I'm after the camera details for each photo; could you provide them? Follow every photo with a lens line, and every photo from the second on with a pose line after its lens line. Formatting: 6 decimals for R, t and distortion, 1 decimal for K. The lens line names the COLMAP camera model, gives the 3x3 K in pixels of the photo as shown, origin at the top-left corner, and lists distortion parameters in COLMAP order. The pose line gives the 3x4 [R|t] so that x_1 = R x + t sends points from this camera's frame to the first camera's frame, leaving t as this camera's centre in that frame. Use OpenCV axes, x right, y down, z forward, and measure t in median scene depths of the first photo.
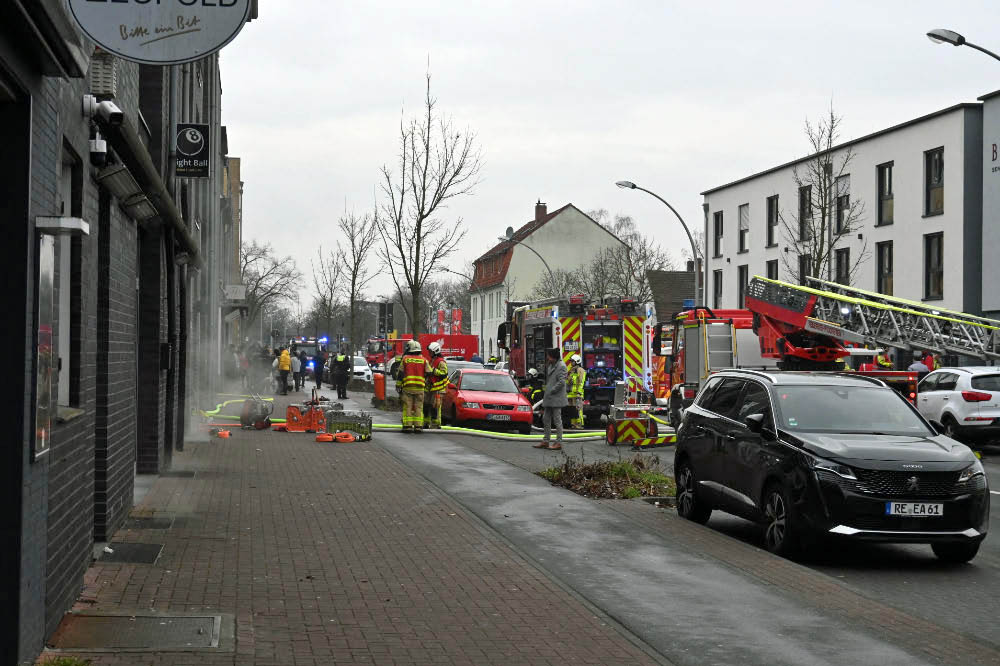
lens RADIAL K [[1677.7, 0, 499.9], [0, 1677.7, 335.0], [0, 0, 1]] dist [-0.032948, 0.000000]
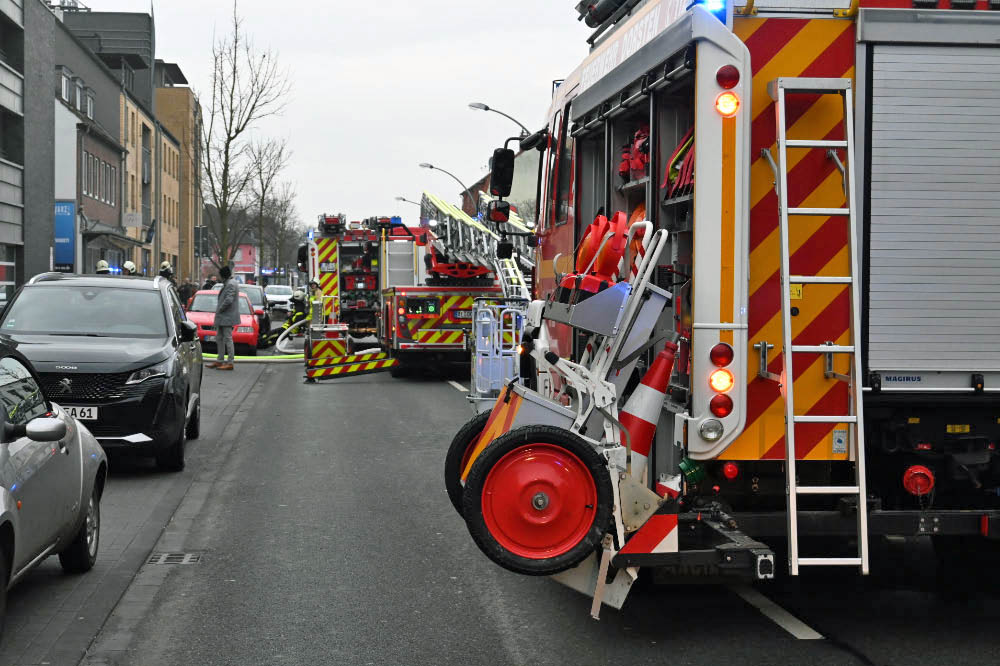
lens RADIAL K [[1677.7, 0, 499.5], [0, 1677.7, 330.7], [0, 0, 1]] dist [-0.032948, 0.000000]
pose [[0.997257, 0.000259, -0.074022, 0.215105], [0.002305, 0.999401, 0.034542, 0.009885], [0.073986, -0.034618, 0.996658, 0.029860]]
